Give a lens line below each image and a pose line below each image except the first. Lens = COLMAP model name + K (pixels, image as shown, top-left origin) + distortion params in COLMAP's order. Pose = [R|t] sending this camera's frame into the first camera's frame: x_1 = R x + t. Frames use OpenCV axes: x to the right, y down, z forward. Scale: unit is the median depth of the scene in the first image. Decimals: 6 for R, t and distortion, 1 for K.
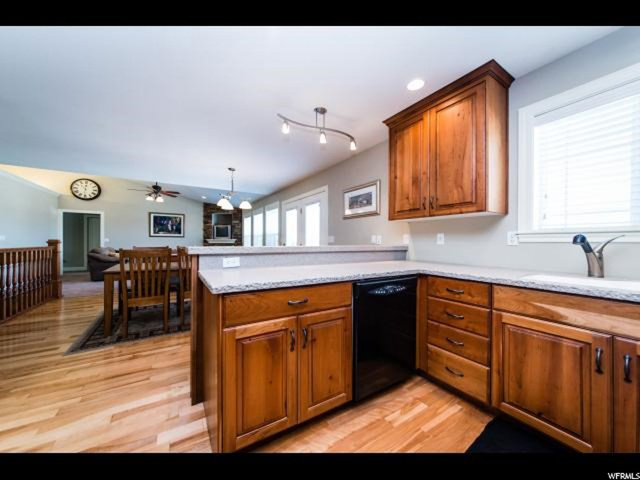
lens RADIAL K [[221.2, 0, 288.4], [0, 221.2, 241.3], [0, 0, 1]] dist [-0.000324, -0.000015]
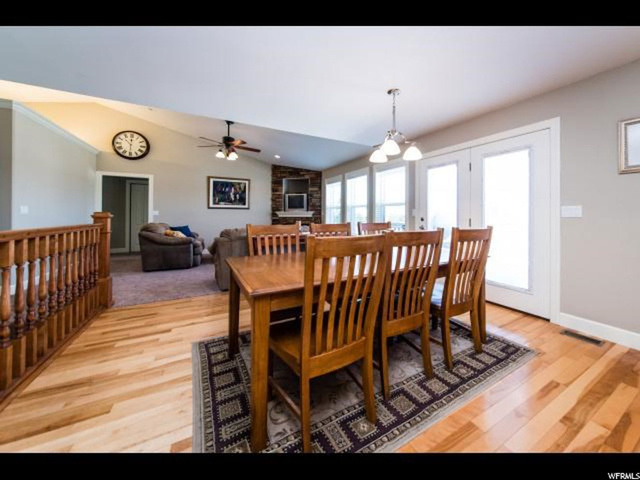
lens RADIAL K [[236.8, 0, 304.1], [0, 236.8, 210.8], [0, 0, 1]] dist [-0.000177, -0.000075]
pose [[0.998820, -0.000618, -0.048554, -0.285480], [-0.000071, 0.999899, -0.014201, -0.001393], [0.048558, 0.014187, 0.998720, 0.225415]]
